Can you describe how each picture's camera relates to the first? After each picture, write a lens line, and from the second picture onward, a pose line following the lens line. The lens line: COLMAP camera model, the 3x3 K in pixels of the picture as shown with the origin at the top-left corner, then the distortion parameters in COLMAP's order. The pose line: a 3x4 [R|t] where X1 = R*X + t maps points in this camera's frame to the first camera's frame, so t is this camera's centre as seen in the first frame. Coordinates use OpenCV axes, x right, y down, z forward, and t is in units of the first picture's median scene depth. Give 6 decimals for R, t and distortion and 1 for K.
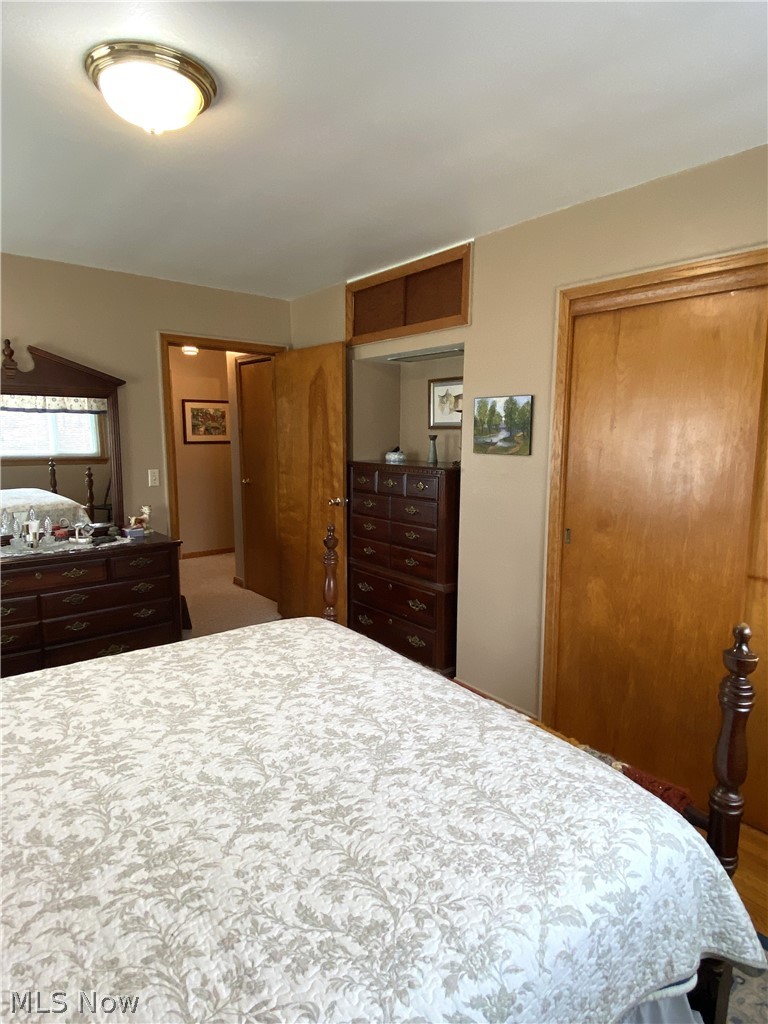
lens RADIAL K [[636.0, 0, 382.4], [0, 636.0, 515.8], [0, 0, 1]] dist [0.037333, -0.002829]
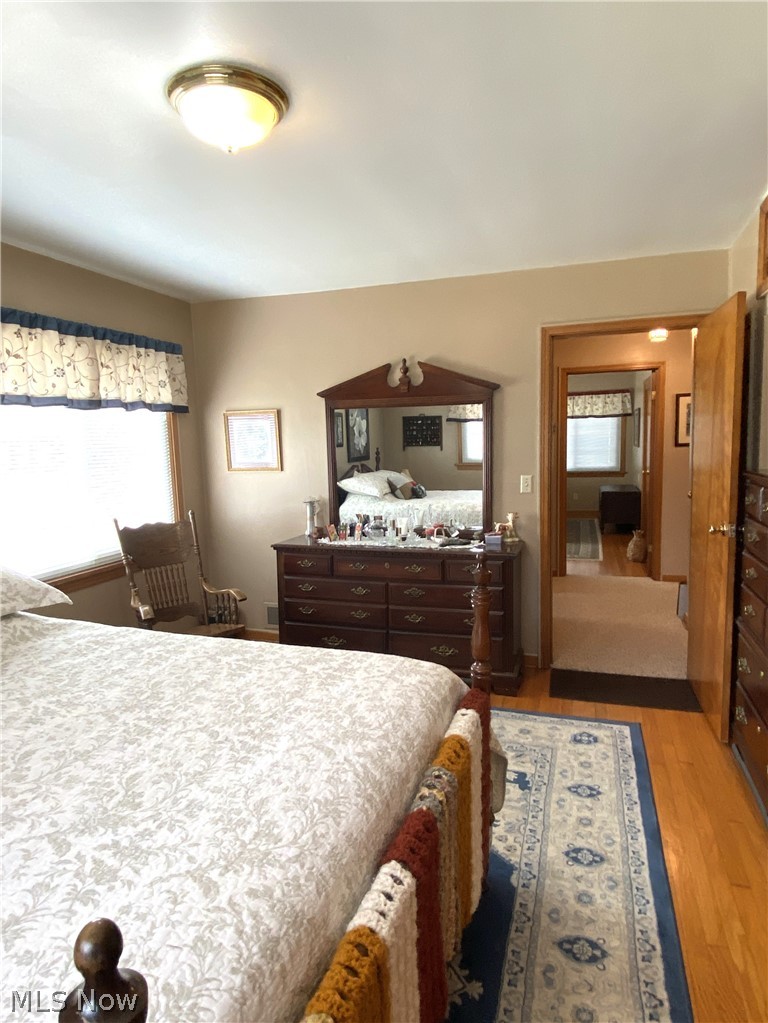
lens RADIAL K [[635.4, 0, 382.4], [0, 635.4, 515.3], [0, 0, 1]] dist [0.037333, -0.002829]
pose [[0.507159, 0.084065, -0.857743, 0.478278], [-0.089672, 0.994977, 0.044495, -0.050910], [0.857175, 0.054350, 0.512149, 0.484411]]
